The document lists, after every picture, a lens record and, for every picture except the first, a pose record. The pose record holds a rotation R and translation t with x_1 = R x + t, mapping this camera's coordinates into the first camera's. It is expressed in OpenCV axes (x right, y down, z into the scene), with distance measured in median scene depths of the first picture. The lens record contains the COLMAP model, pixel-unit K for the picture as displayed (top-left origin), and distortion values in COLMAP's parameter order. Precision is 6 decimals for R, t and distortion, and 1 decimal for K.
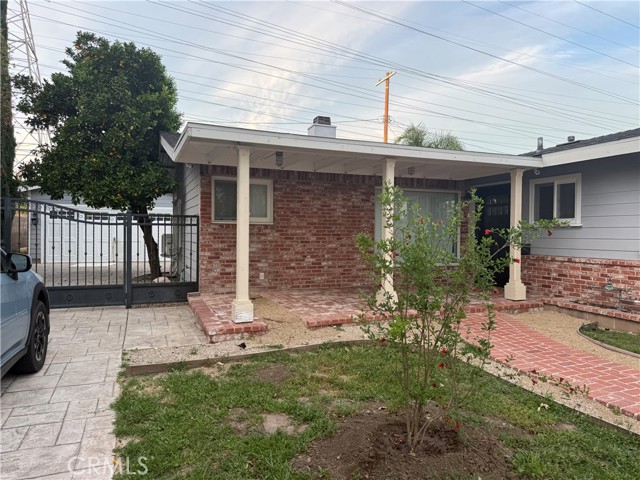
lens RADIAL K [[465.6, 0, 309.3], [0, 465.6, 240.4], [0, 0, 1]] dist [0.106982, -0.153569]
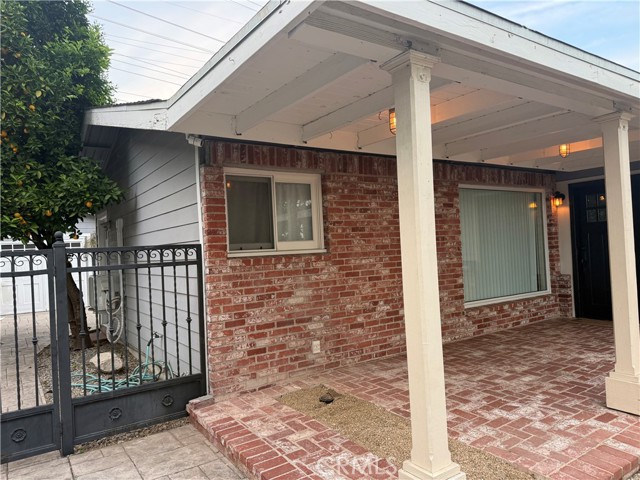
lens RADIAL K [[465.6, 0, 309.3], [0, 465.6, 240.4], [0, 0, 1]] dist [0.106982, -0.153569]
pose [[0.976553, -0.052975, 0.208657, -0.206642], [0.060738, 0.997673, -0.030972, -0.030753], [-0.206531, 0.042919, 0.977498, 0.428376]]
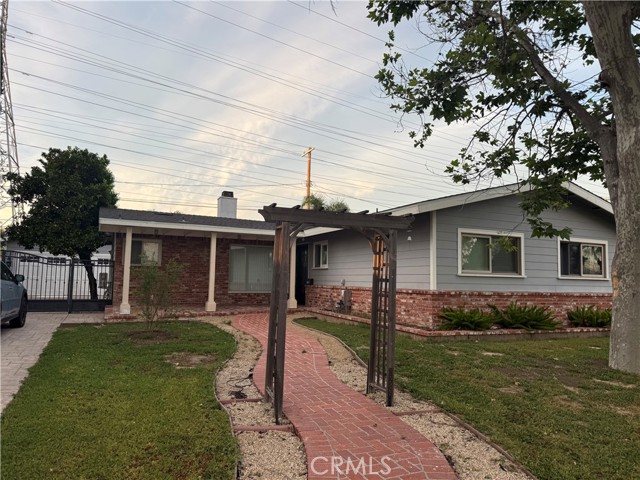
lens RADIAL K [[465.6, 0, 309.3], [0, 465.6, 240.4], [0, 0, 1]] dist [0.106982, -0.153569]
pose [[0.998110, 0.013949, 0.059850, 0.340982], [-0.008022, 0.995139, -0.098156, 0.034128], [-0.060928, 0.097490, 0.993370, -0.710803]]
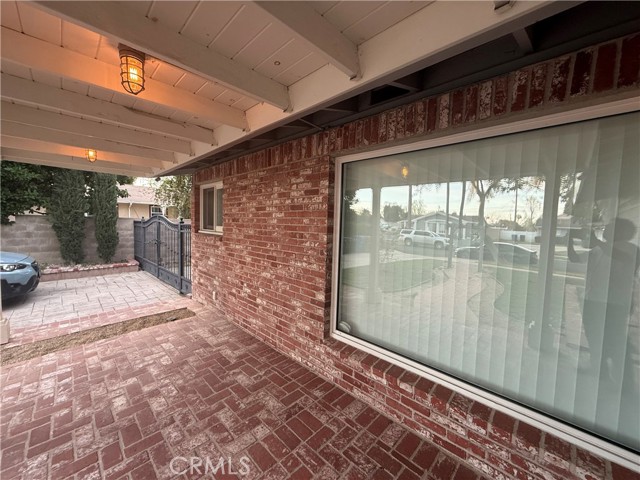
lens RADIAL K [[255.4, 0, 318.9], [0, 255.4, 240.2], [0, 0, 1]] dist [0.000196, -0.000583]
pose [[0.389259, 0.061433, -0.919078, 0.375144], [-0.036723, 0.998015, 0.051155, -0.052376], [0.920396, 0.013839, 0.390742, 0.935572]]
